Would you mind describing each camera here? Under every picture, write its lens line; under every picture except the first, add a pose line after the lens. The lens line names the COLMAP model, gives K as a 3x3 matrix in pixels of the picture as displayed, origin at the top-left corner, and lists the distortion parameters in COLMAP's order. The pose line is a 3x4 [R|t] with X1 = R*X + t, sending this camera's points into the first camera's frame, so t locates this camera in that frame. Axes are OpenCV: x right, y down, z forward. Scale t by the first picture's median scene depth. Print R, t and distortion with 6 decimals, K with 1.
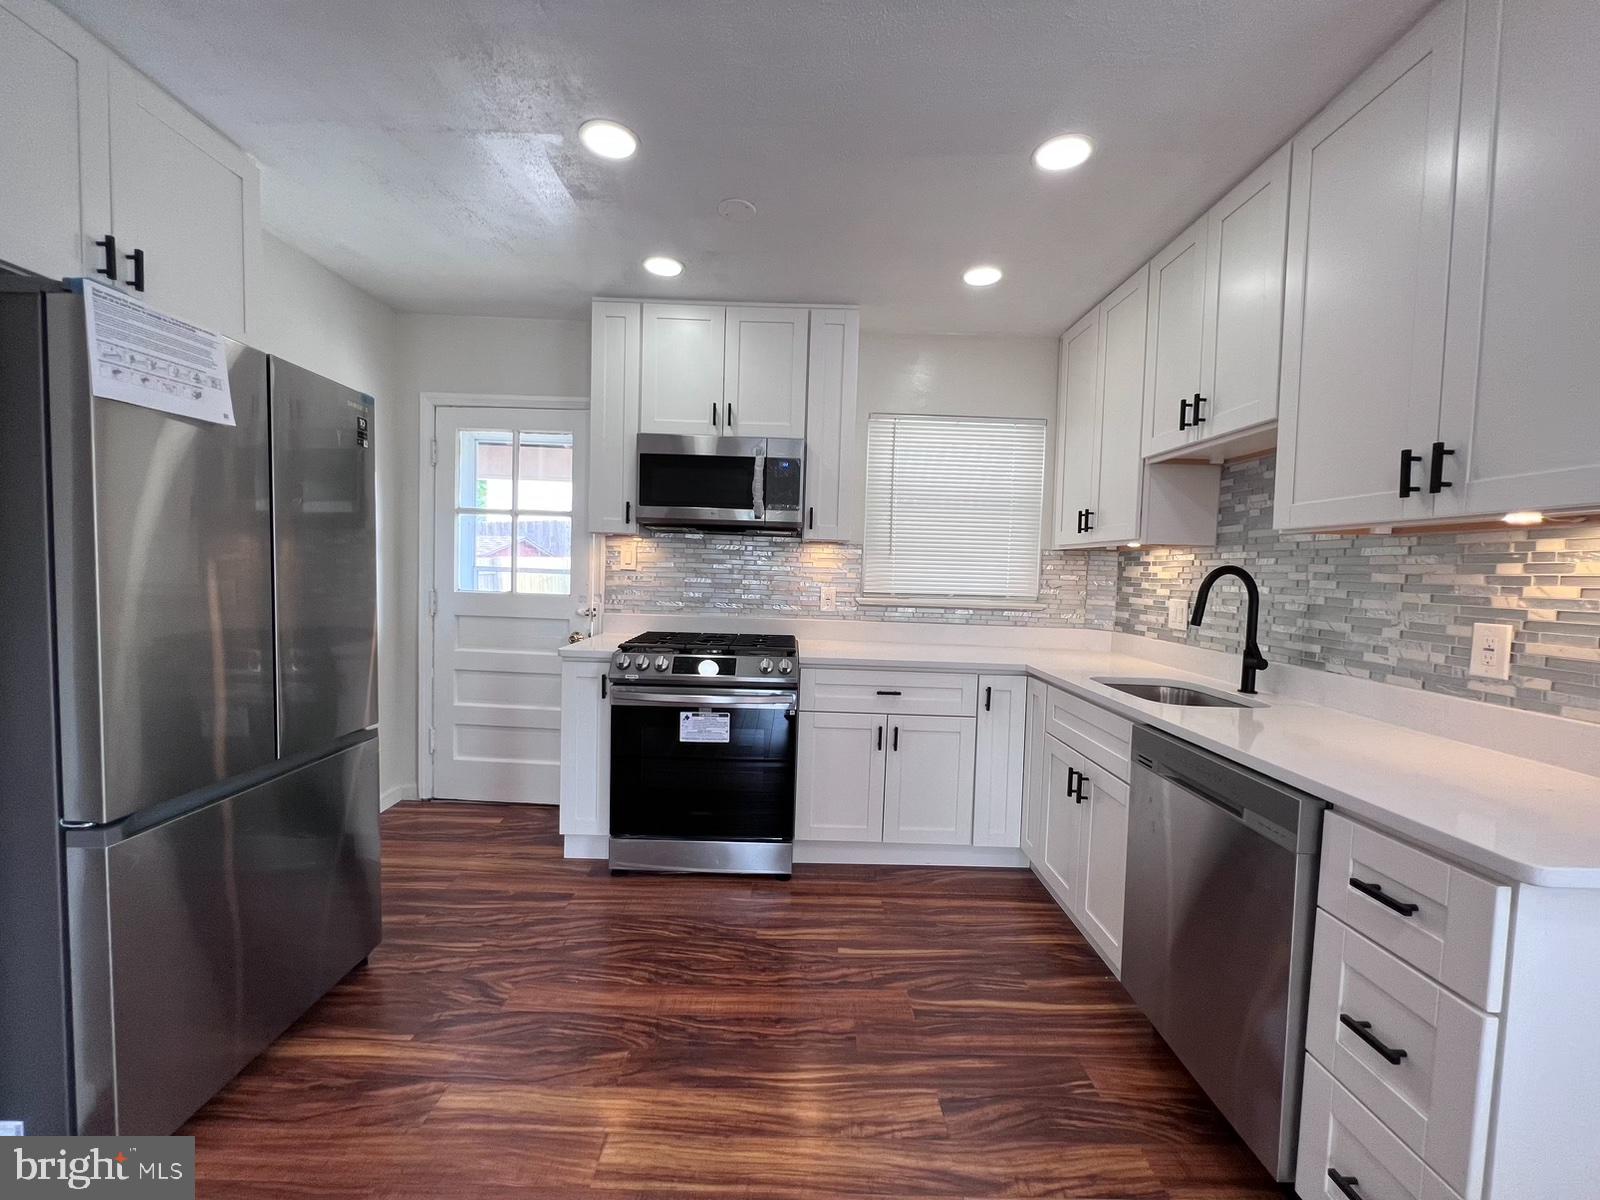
lens RADIAL K [[636.8, 0, 797.2], [0, 636.8, 601.1], [0, 0, 1]] dist [-0.002394, 0.000628]
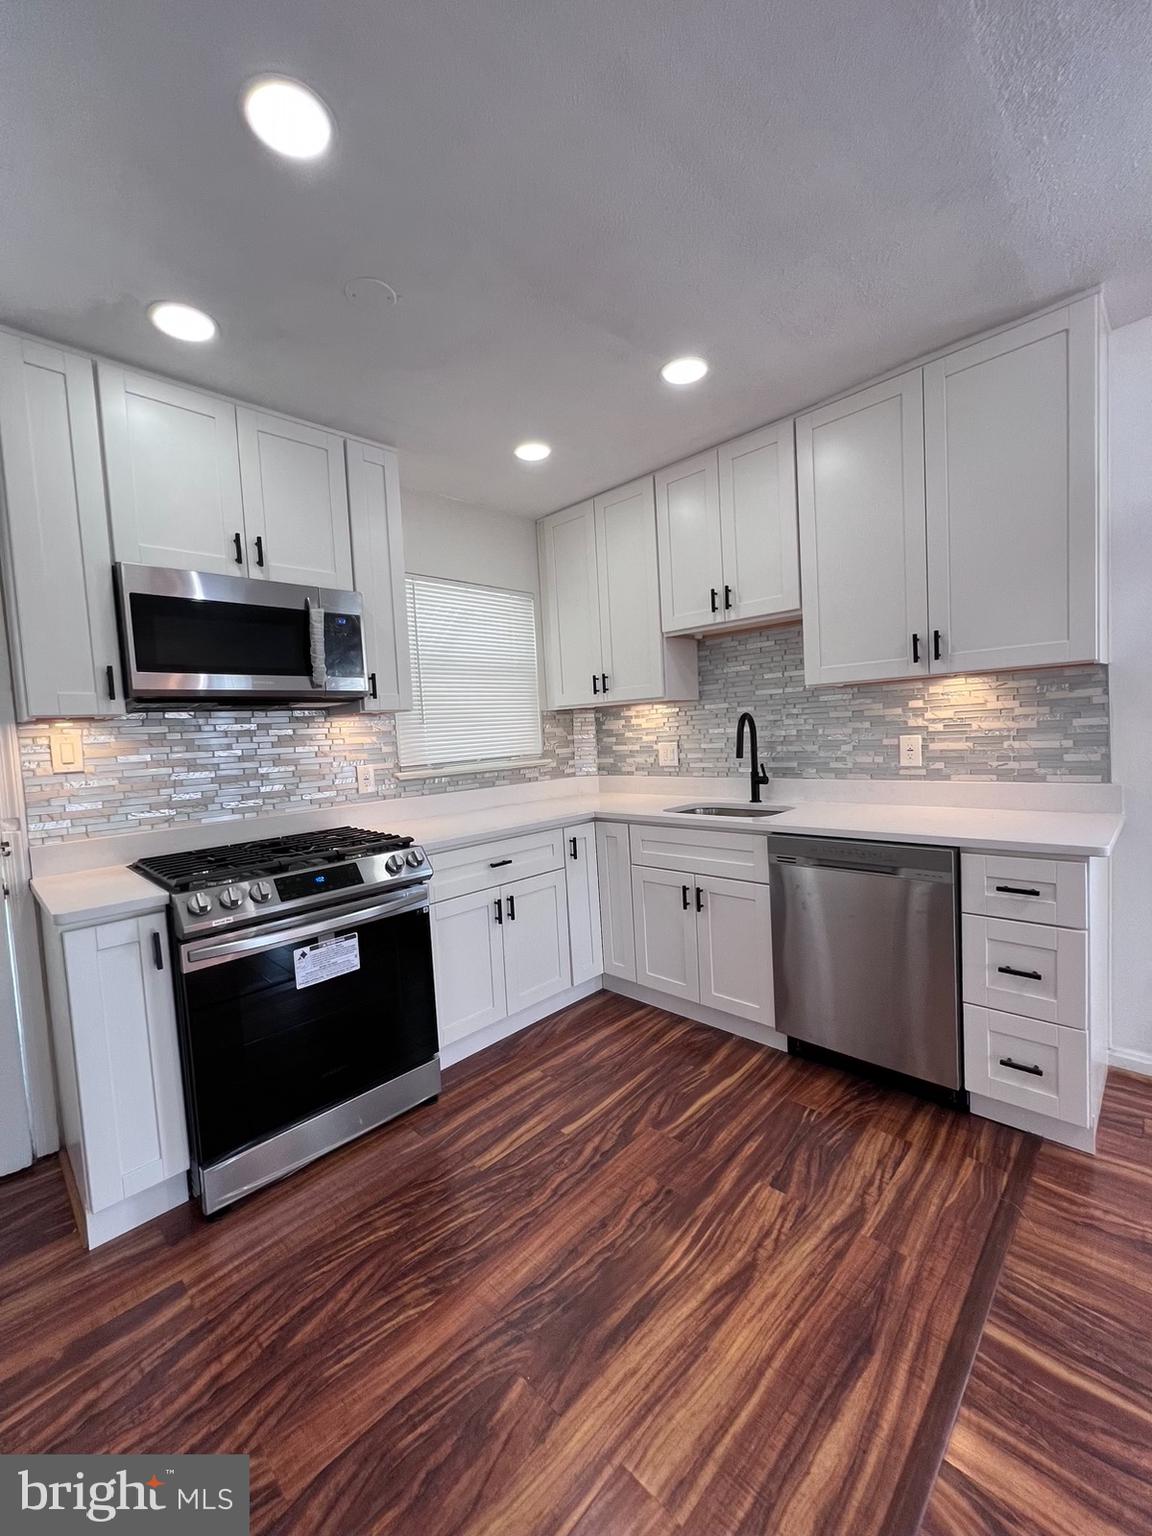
lens RADIAL K [[611.3, 0, 576.0], [0, 611.3, 768.0], [0, 0, 1]] dist [-0.002394, 0.000628]
pose [[0.705048, -0.112930, 0.700110, -0.506410], [0.111501, 0.992613, 0.047824, -0.039497], [-0.700339, 0.044344, 0.712431, 0.305156]]
